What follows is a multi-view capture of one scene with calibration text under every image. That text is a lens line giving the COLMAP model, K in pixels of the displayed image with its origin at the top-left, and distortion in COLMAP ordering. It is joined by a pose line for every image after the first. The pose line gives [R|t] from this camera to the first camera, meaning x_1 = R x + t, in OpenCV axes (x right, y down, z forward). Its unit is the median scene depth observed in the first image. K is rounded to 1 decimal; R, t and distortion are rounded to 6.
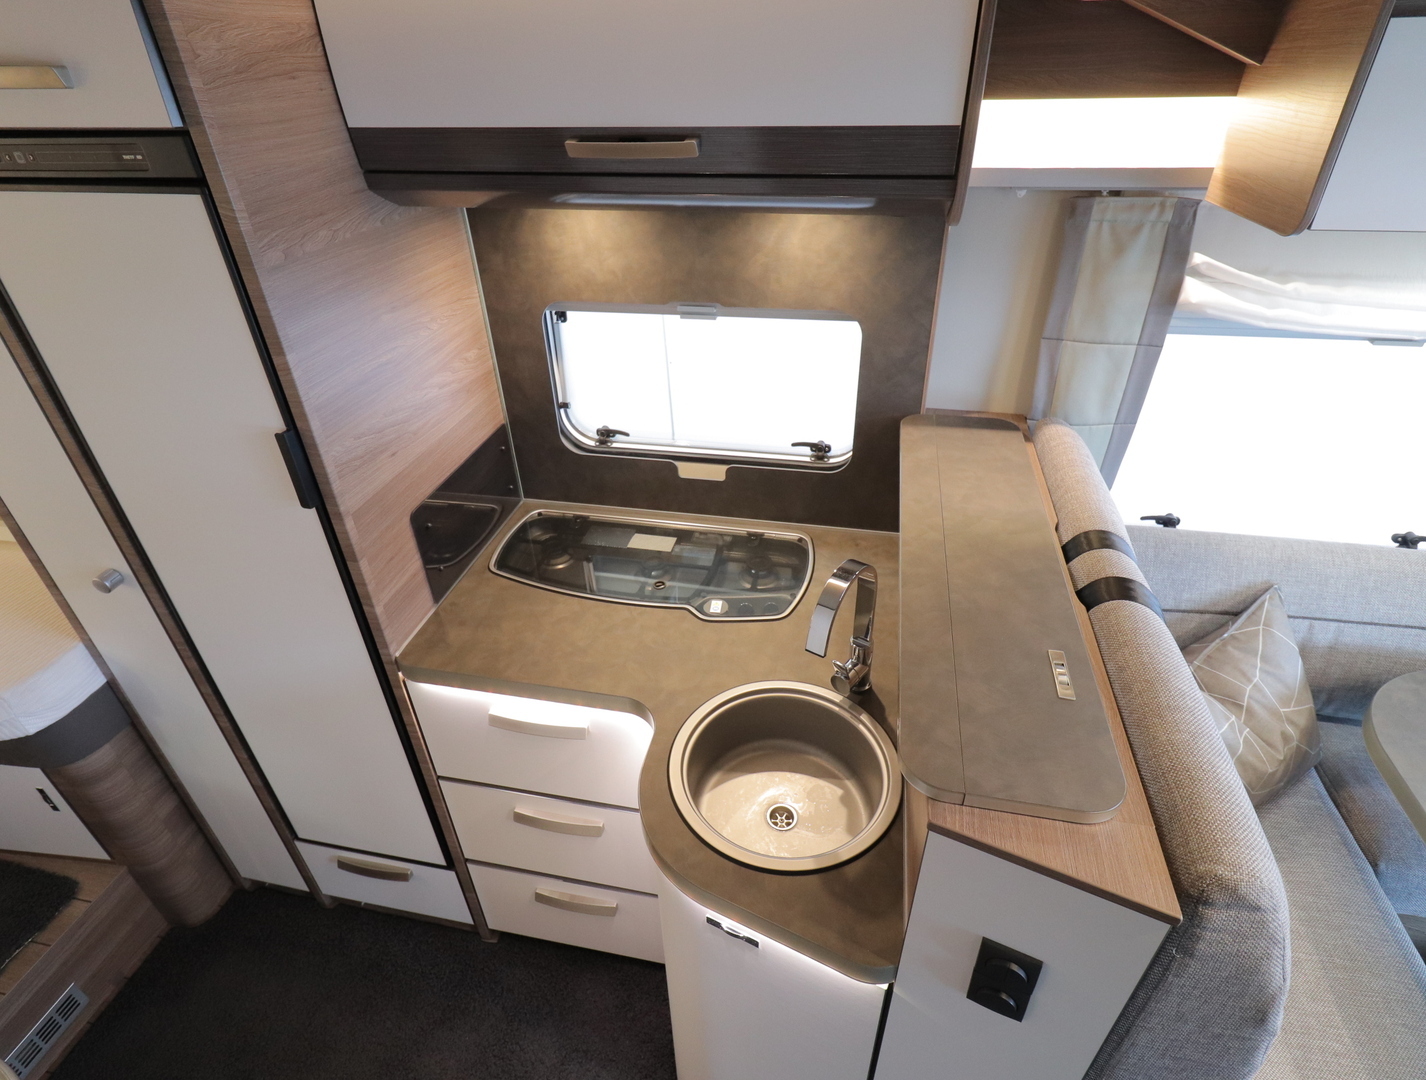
lens RADIAL K [[748.7, 0, 713.7], [0, 748.7, 524.1], [0, 0, 1]] dist [0.000851, -0.000319]
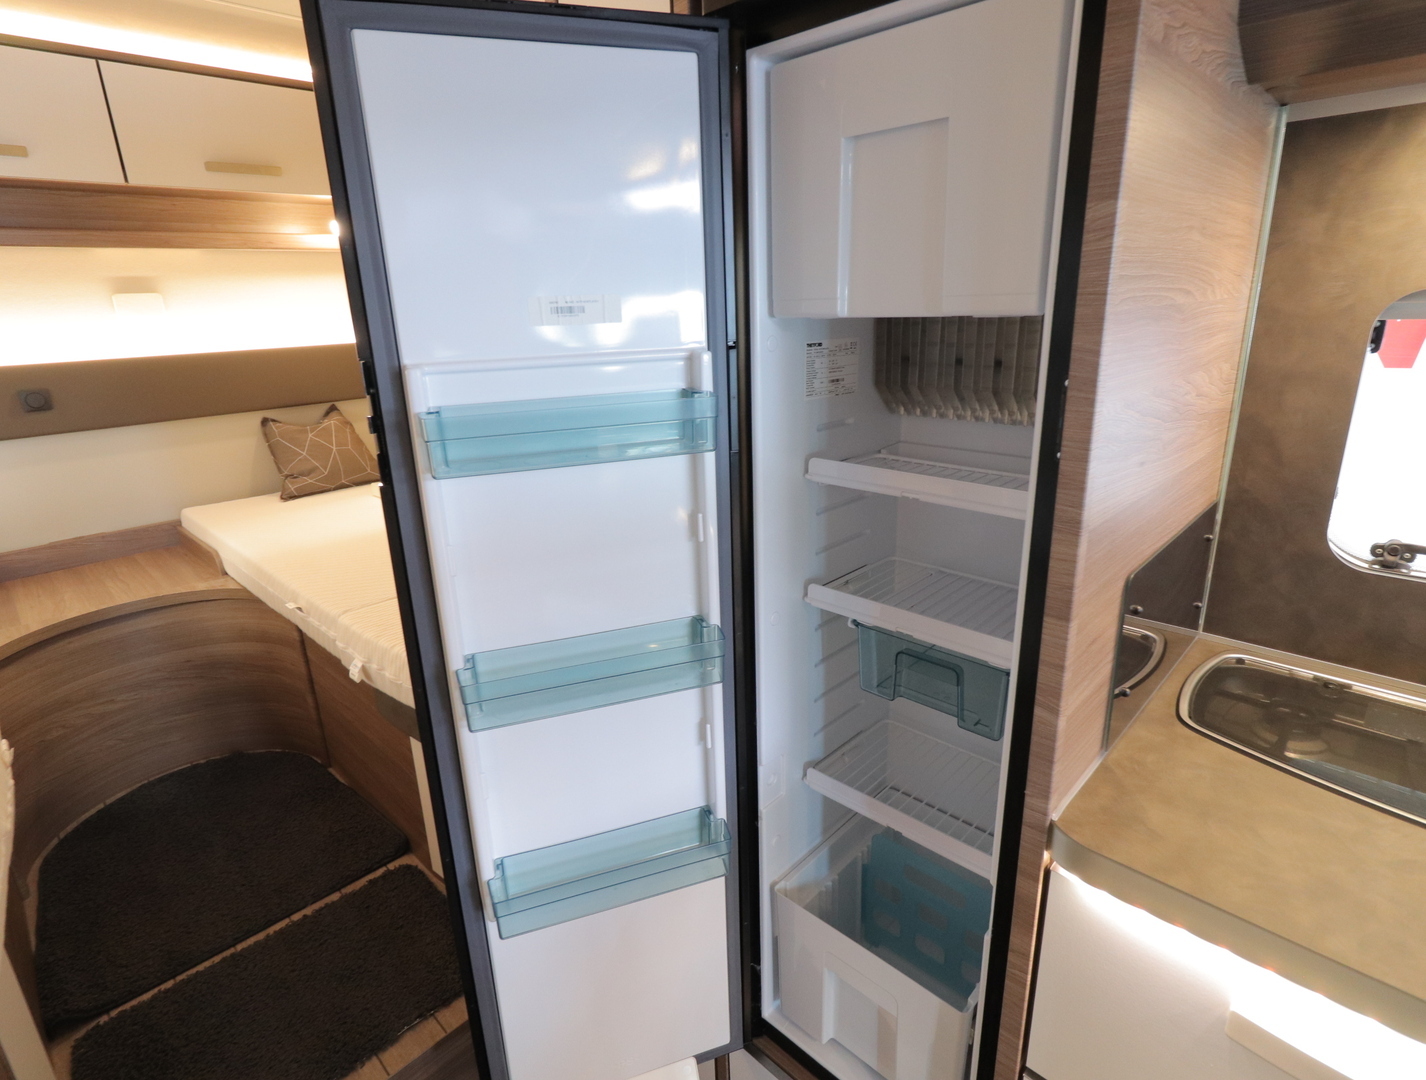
lens RADIAL K [[748.7, 0, 713.7], [0, 748.7, 524.1], [0, 0, 1]] dist [0.000851, -0.000319]
pose [[0.844800, 0.153876, -0.512479, -0.359000], [-0.280933, 0.942685, -0.180059, 0.131258], [0.455400, 0.296086, 0.839609, 0.336243]]
